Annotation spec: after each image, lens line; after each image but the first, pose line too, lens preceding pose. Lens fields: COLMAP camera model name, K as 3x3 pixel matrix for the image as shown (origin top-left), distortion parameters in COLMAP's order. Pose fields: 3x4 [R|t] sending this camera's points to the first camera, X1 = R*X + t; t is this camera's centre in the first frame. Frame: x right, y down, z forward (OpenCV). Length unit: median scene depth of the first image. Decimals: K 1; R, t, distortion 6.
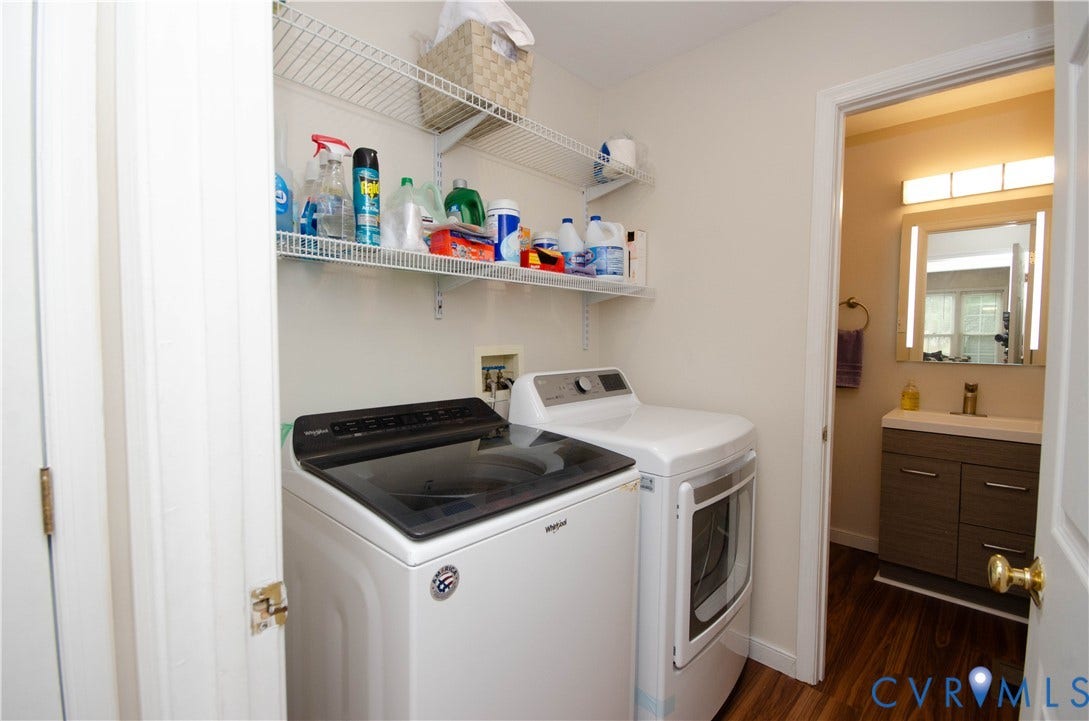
lens RADIAL K [[477.4, 0, 543.5], [0, 477.4, 360.4], [0, 0, 1]] dist [-0.001634, -0.003337]
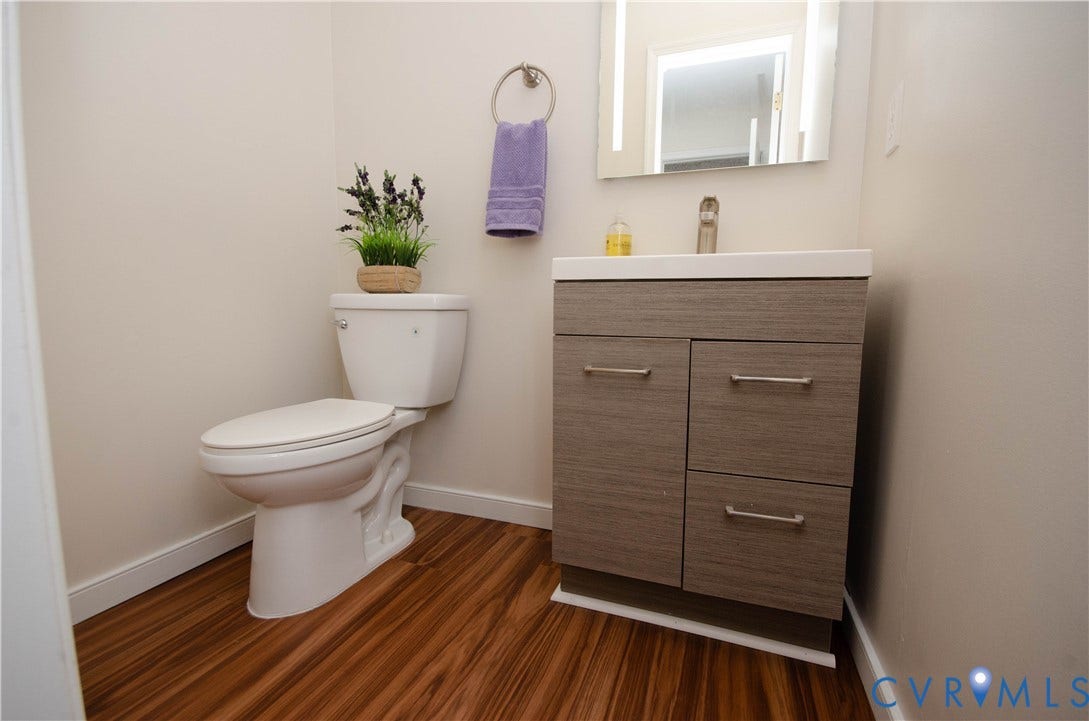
lens RADIAL K [[477.4, 0, 547.1], [0, 477.4, 362.8], [0, 0, 1]] dist [-0.001634, -0.003337]
pose [[0.917394, -0.035527, 0.396392, 0.525136], [0.010275, 0.997790, 0.065650, 0.188927], [-0.397848, -0.056154, 0.915731, 0.584944]]
